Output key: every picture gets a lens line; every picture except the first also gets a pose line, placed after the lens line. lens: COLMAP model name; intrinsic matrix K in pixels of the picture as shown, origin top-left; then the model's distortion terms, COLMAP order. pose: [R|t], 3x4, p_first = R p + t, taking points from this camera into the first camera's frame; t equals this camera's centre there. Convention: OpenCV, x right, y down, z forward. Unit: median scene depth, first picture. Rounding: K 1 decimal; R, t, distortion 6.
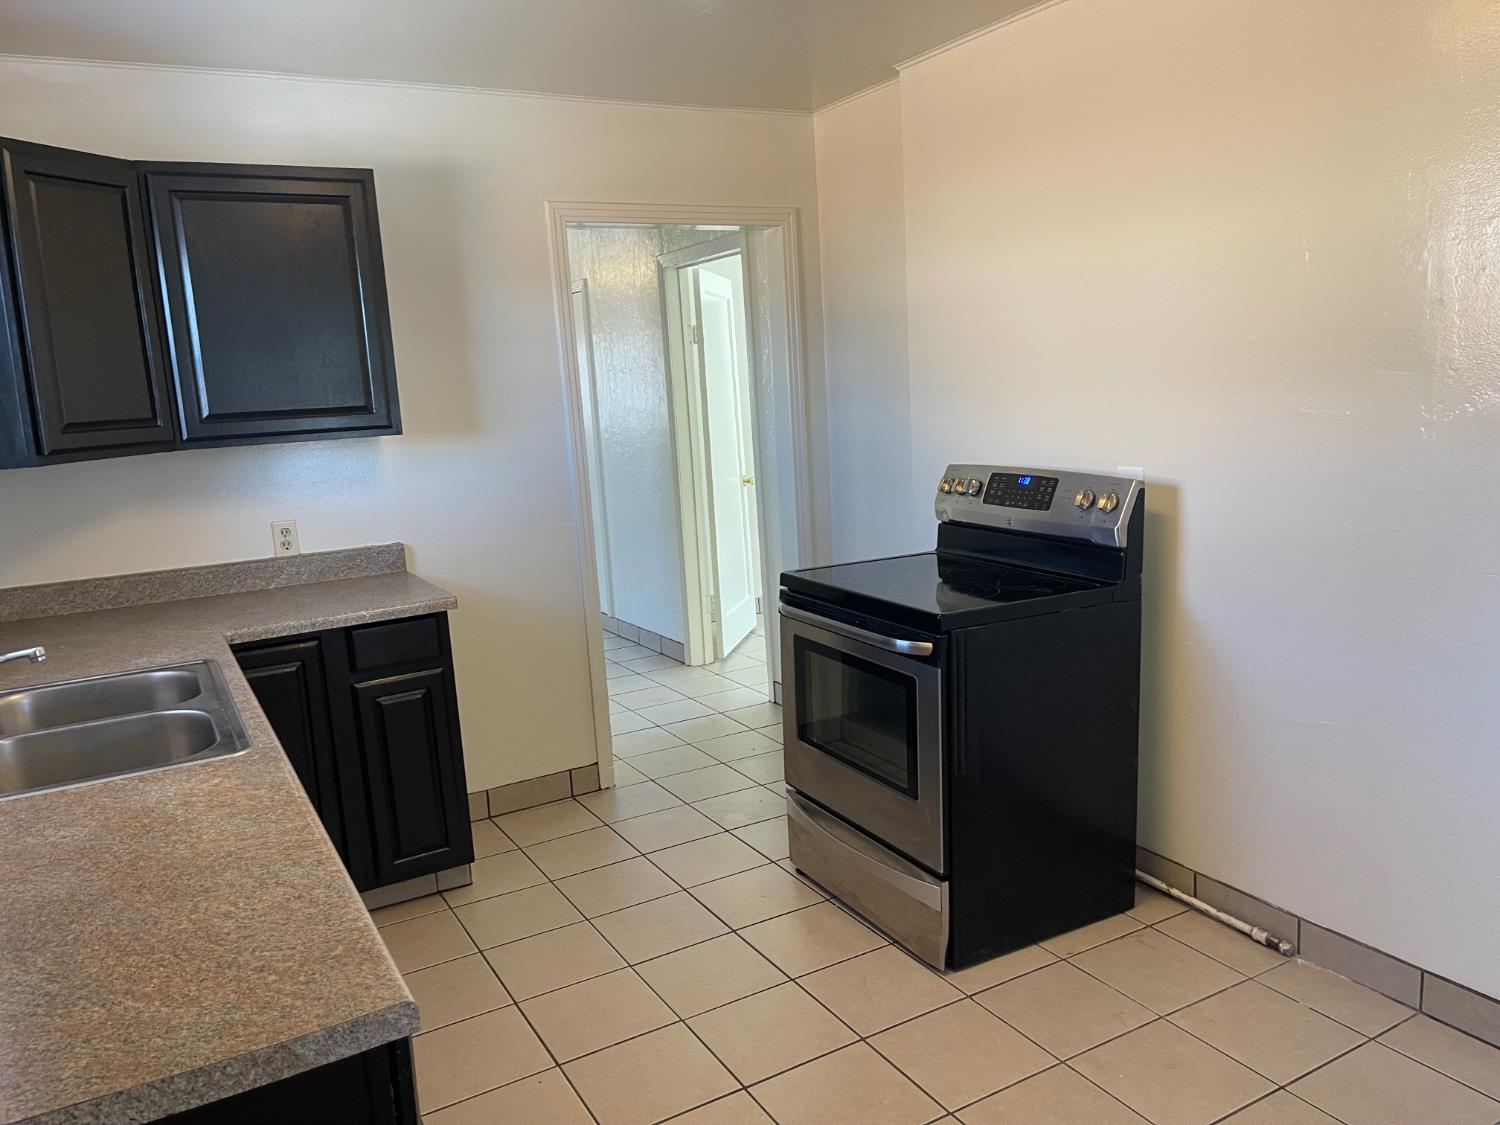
lens RADIAL K [[1134.3, 0, 750.8], [0, 1134.3, 562.2], [0, 0, 1]] dist [0.030069, -0.011444]
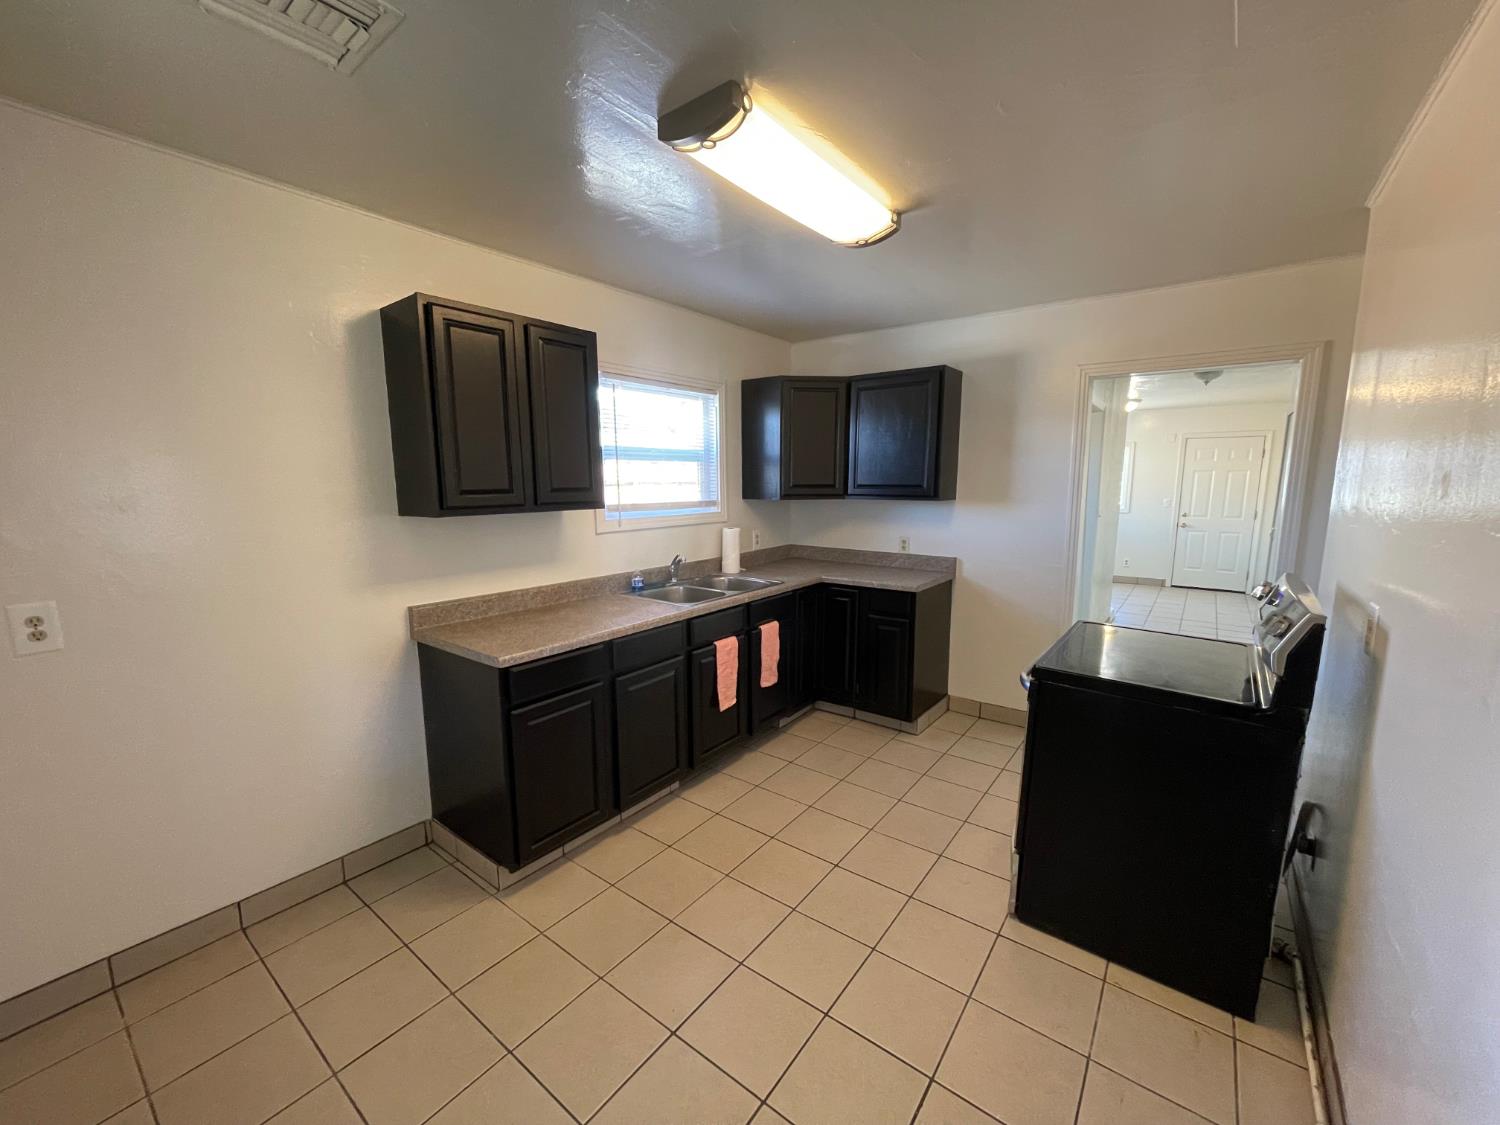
lens RADIAL K [[602.7, 0, 750.9], [0, 602.7, 570.7], [0, 0, 1]] dist [-0.003713, 0.000047]
pose [[0.396170, 0.195876, -0.897041, 0.490444], [-0.173608, 0.975337, 0.136300, -0.077536], [0.901615, 0.101735, 0.420405, 0.282001]]
